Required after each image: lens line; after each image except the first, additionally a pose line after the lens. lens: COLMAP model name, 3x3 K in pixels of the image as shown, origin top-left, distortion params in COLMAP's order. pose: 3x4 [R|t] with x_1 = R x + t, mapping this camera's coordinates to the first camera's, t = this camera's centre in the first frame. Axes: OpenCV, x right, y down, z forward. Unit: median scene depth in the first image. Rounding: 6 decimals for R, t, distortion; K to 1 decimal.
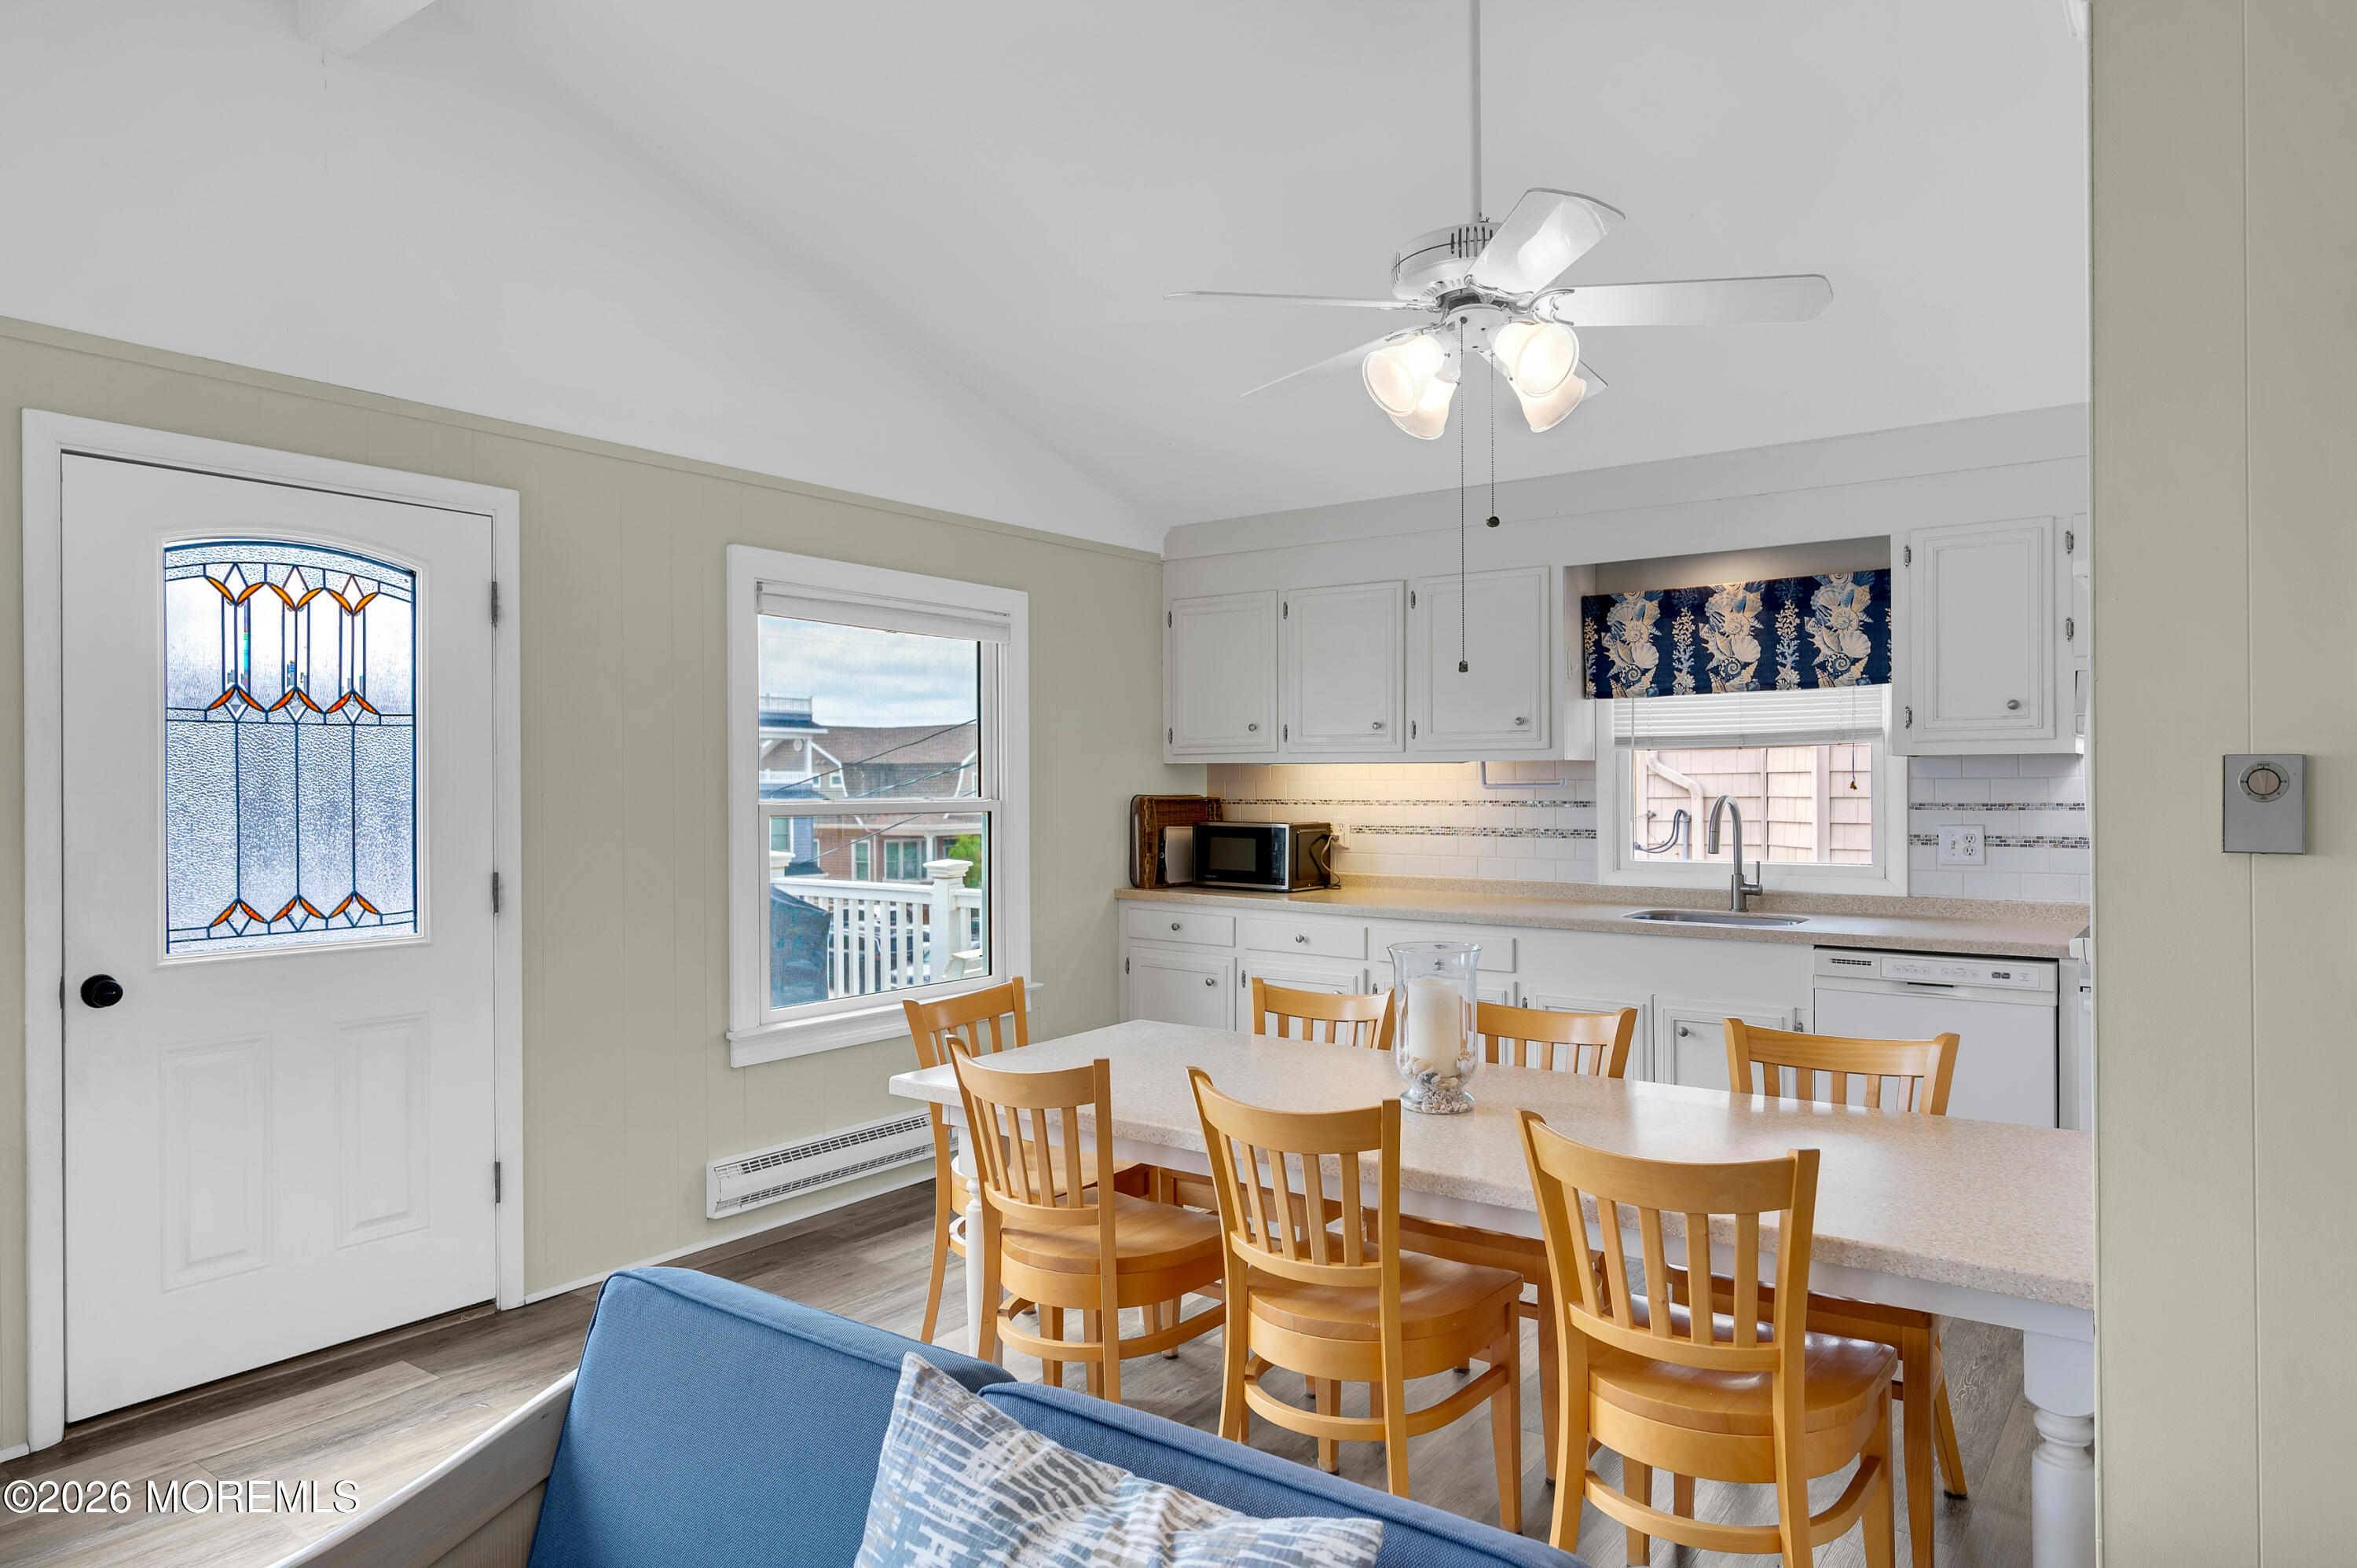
lens RADIAL K [[1536.4, 0, 1166.8], [0, 1536.4, 763.9], [0, 0, 1]] dist [-0.003423, 0.003043]
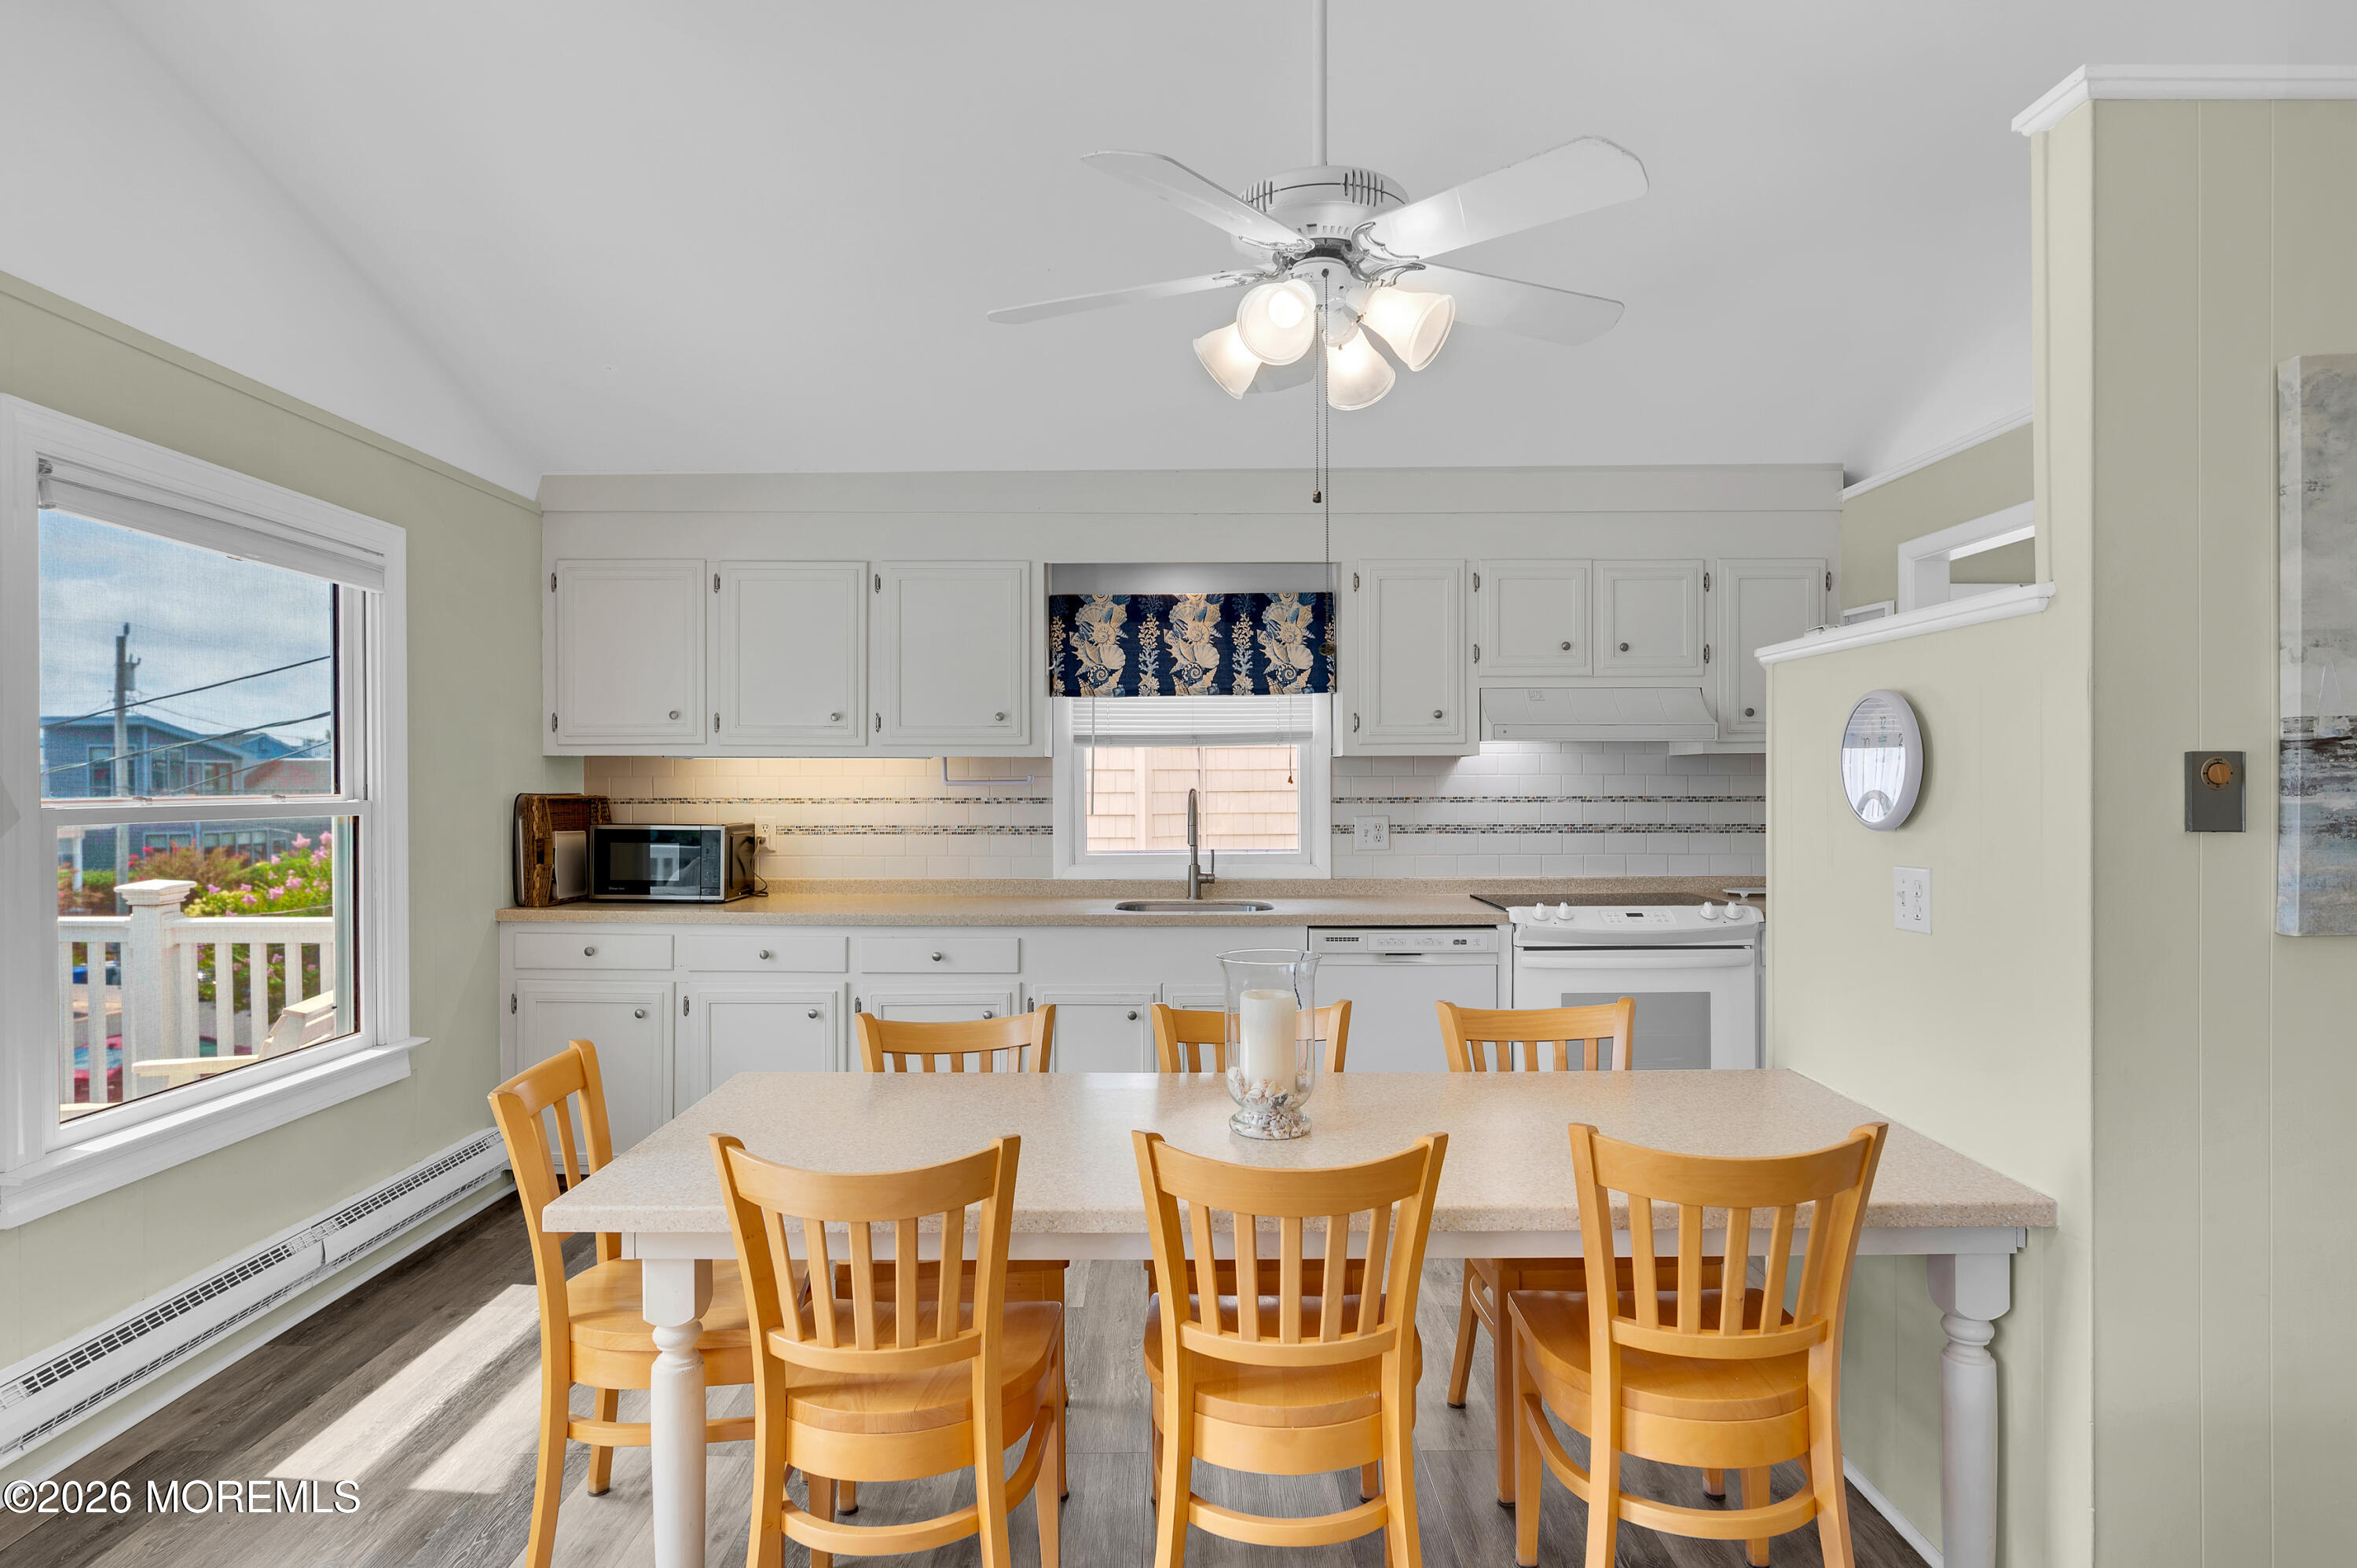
lens RADIAL K [[1387.6, 0, 1218.9], [0, 1387.6, 771.8], [0, 0, 1]] dist [-0.001391, -0.000575]
pose [[0.784643, 0.005981, 0.619920, -0.217544], [-0.008544, 0.999963, 0.001167, 0.005493], [-0.619890, -0.006212, 0.784664, 0.223888]]
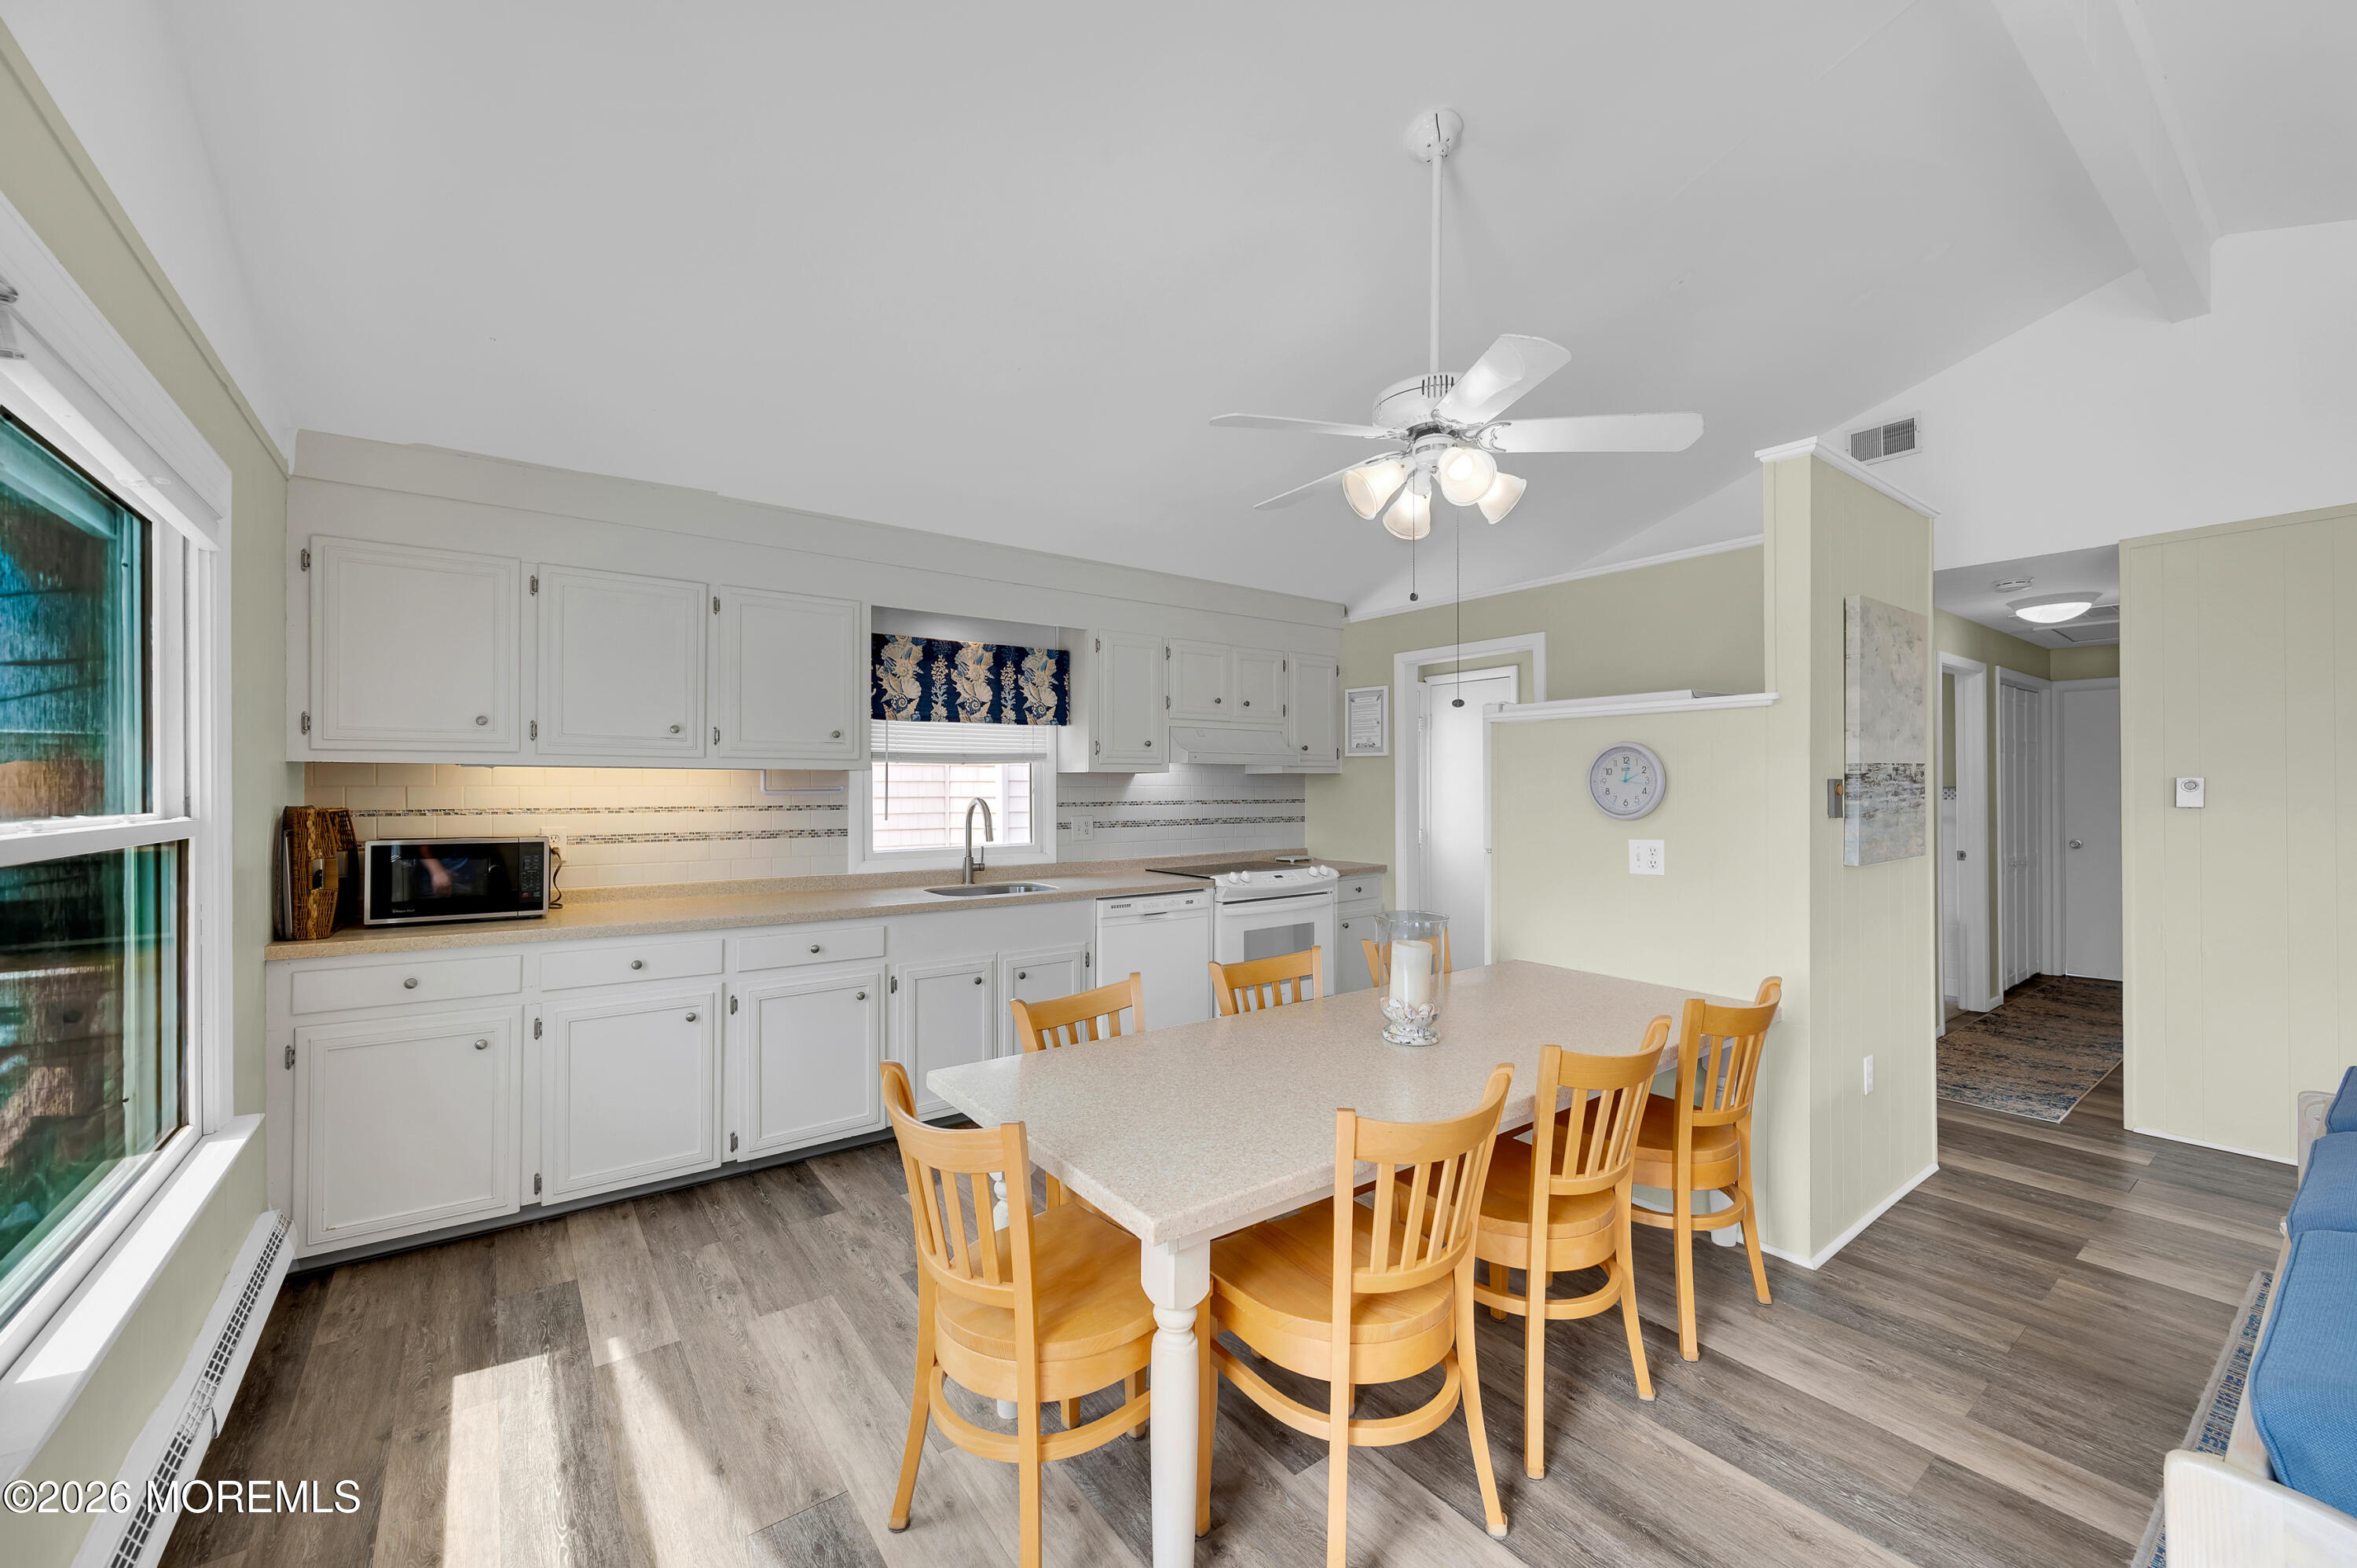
lens RADIAL K [[947.1, 0, 1217.6], [0, 947.1, 779.3], [0, 0, 1]] dist [0.005700, -0.000058]
pose [[0.248175, 0.009736, 0.968666, -0.385613], [-0.013861, 0.999883, -0.006499, 0.005799], [-0.968616, -0.011814, 0.248281, 0.575277]]
